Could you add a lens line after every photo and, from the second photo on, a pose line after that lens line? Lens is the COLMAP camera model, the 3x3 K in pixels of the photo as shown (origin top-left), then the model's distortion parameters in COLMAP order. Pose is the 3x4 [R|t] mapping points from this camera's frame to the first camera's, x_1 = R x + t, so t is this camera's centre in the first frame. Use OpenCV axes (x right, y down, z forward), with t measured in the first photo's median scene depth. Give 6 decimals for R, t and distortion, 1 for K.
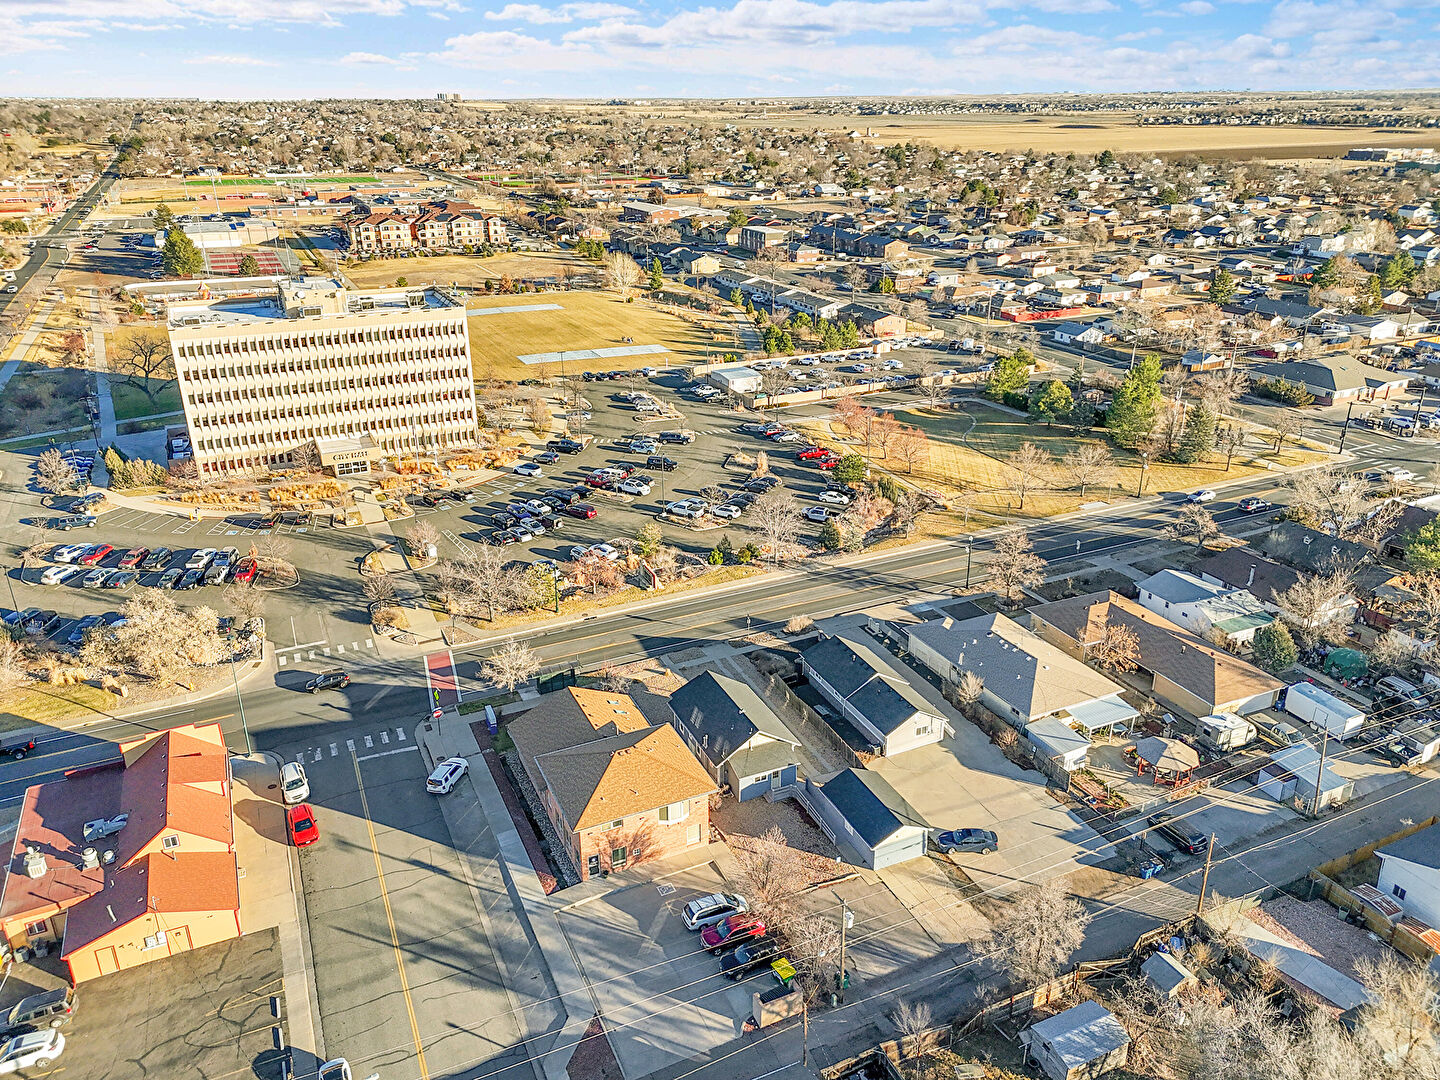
lens RADIAL K [[1051.4, 0, 726.0], [0, 1051.4, 540.6], [0, 0, 1]] dist [0.080842, -0.082020]
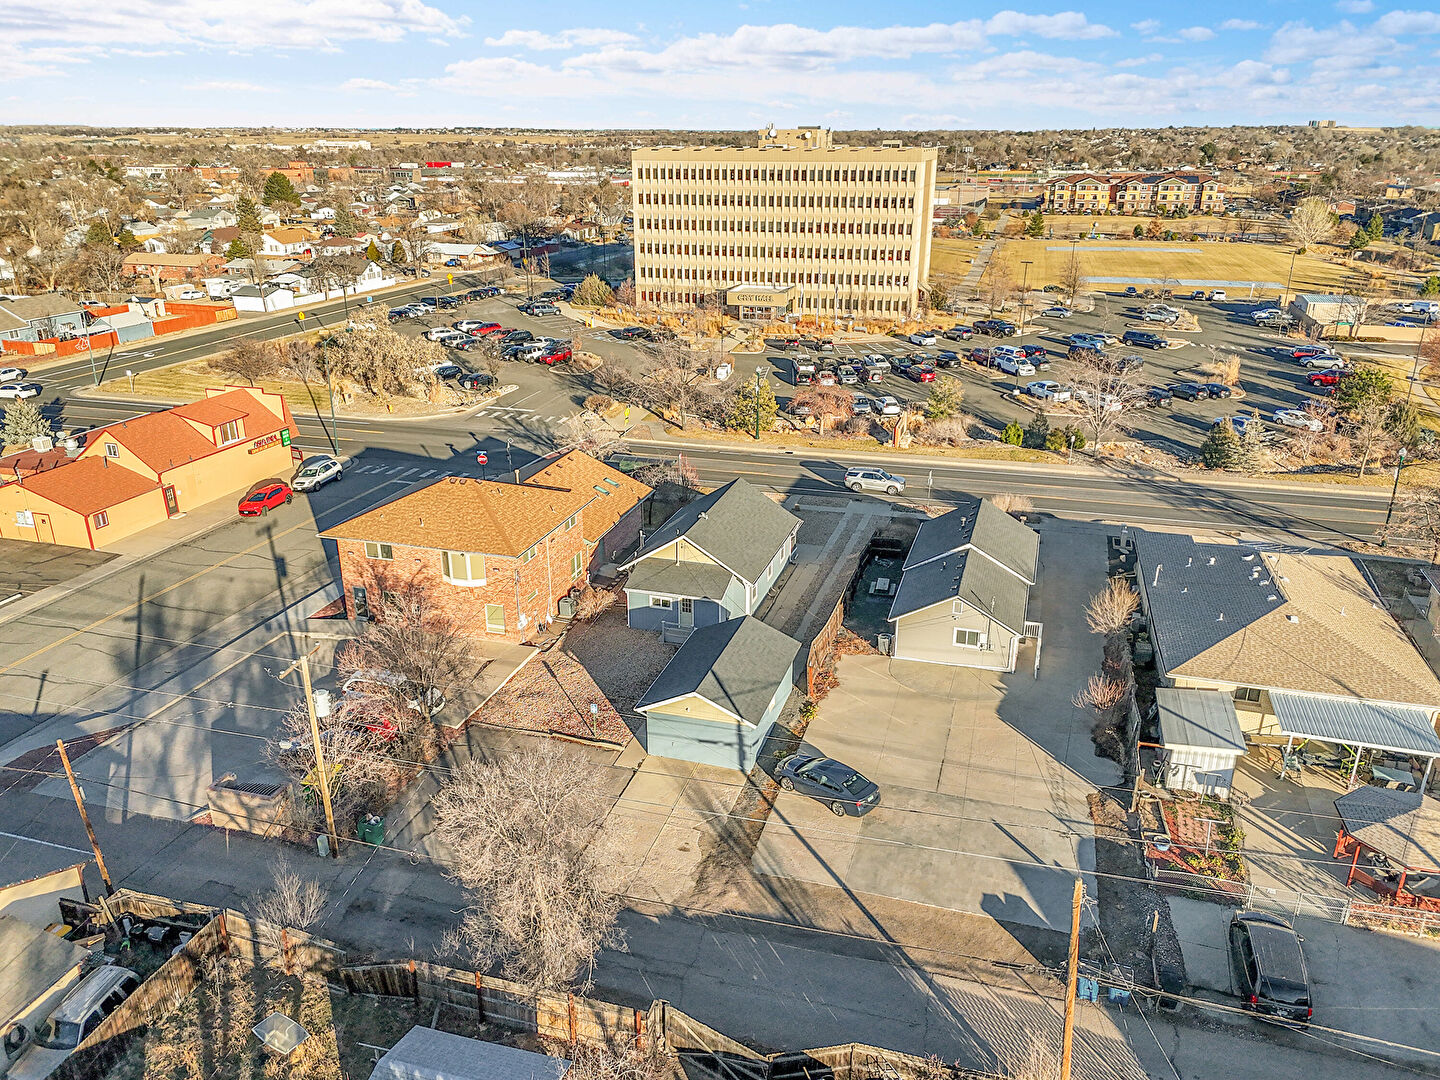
lens RADIAL K [[1051.4, 0, 726.0], [0, 1051.4, 540.6], [0, 0, 1]] dist [0.080842, -0.082020]
pose [[0.749206, 0.236629, -0.618625, 0.315370], [-0.255401, 0.964984, 0.059803, 0.096014], [0.611114, 0.113193, 0.783407, 0.352921]]
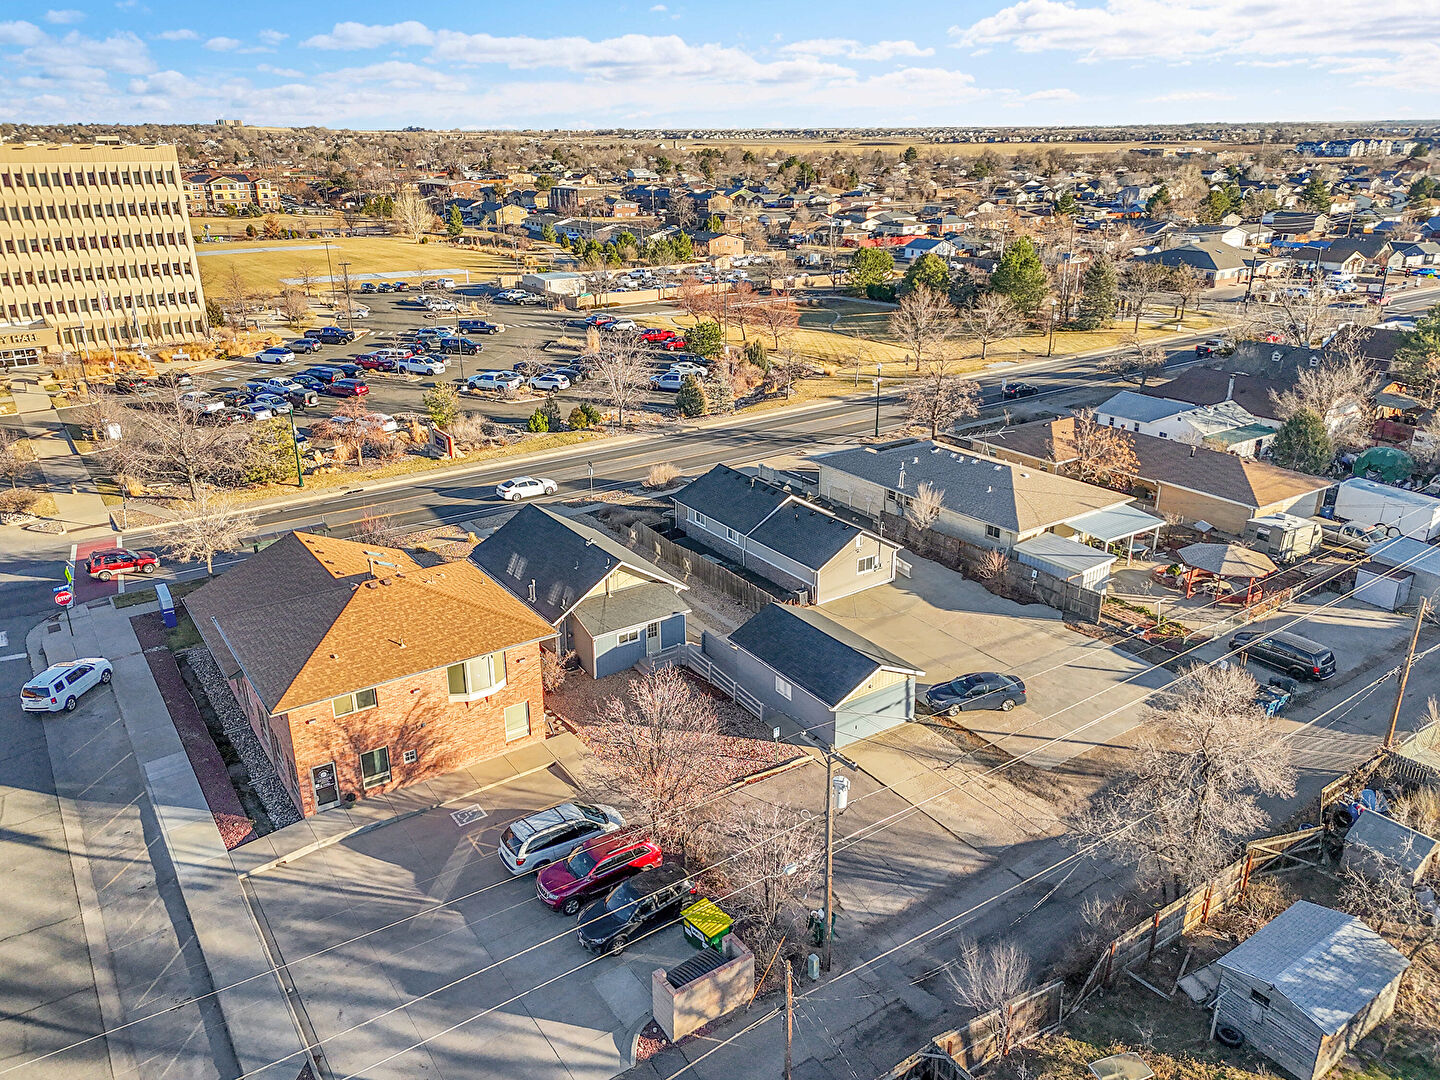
lens RADIAL K [[1051.4, 0, 726.0], [0, 1051.4, 540.6], [0, 0, 1]] dist [0.080842, -0.082020]
pose [[0.985308, -0.061234, 0.159433, -0.003182], [0.065877, 0.997539, -0.023996, 0.129970], [-0.157571, 0.034146, 0.986917, 0.273264]]
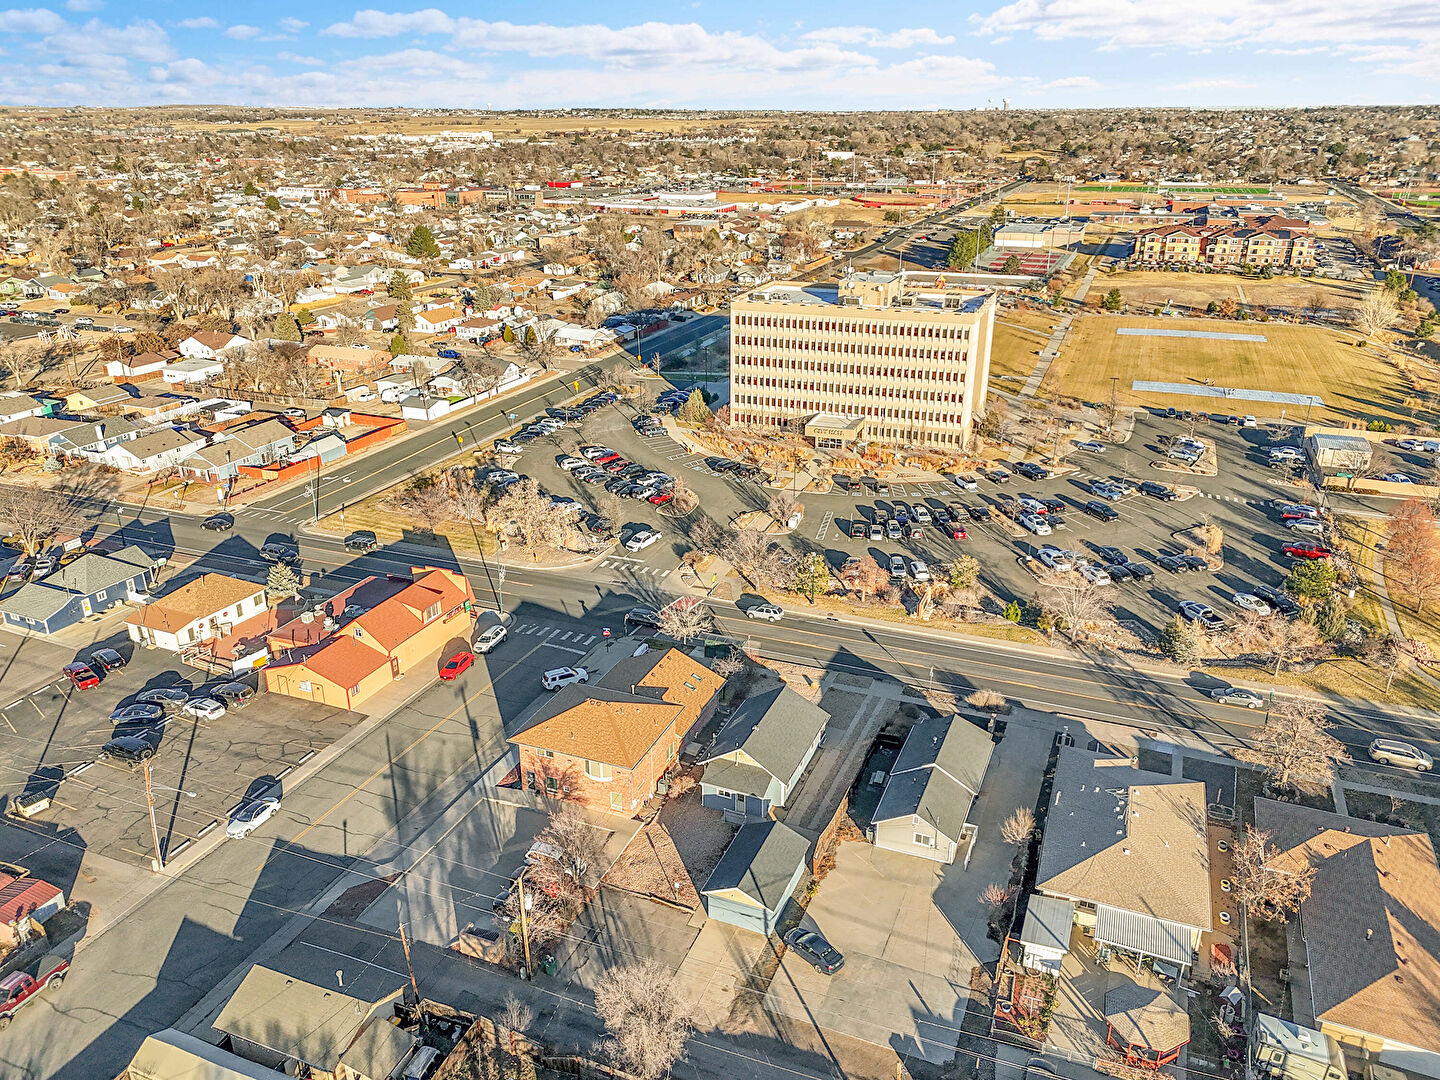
lens RADIAL K [[1051.4, 0, 726.0], [0, 1051.4, 540.6], [0, 0, 1]] dist [0.080842, -0.082020]
pose [[0.679791, 0.275912, -0.679527, 0.442225], [-0.280805, 0.953851, 0.106383, -0.072946], [0.677519, 0.118496, 0.725897, 0.176840]]
